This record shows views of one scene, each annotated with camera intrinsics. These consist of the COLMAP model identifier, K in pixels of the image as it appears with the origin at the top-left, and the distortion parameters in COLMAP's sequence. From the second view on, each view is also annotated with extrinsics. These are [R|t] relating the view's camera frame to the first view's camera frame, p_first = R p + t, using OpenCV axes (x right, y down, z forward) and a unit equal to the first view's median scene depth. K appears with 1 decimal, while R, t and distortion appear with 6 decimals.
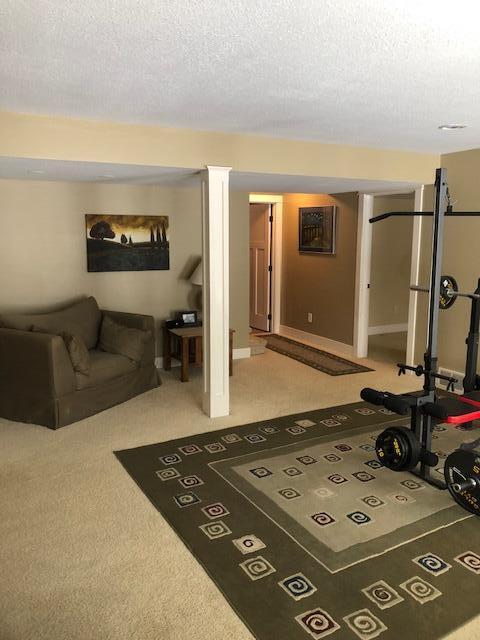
lens RADIAL K [[527.8, 0, 240.3], [0, 527.8, 312.1], [0, 0, 1]] dist [0.012074, 0.004554]
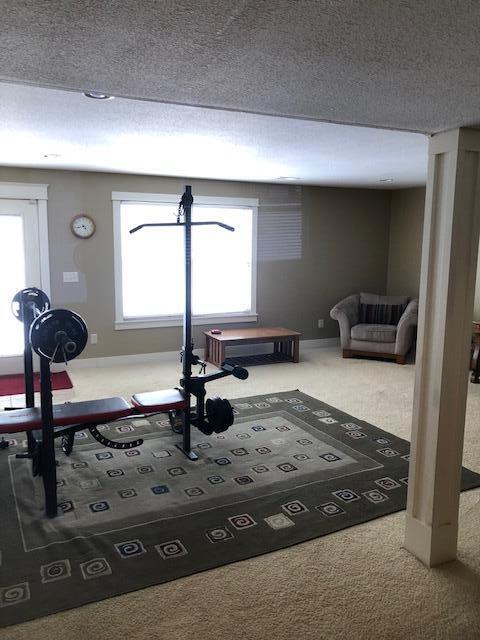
lens RADIAL K [[527.8, 0, 240.3], [0, 527.8, 312.1], [0, 0, 1]] dist [0.012074, 0.004554]
pose [[-0.999325, -0.015792, 0.033182, 0.200666], [-0.005647, 0.958222, 0.285969, -0.314131], [-0.036311, 0.285589, -0.957664, 2.035473]]
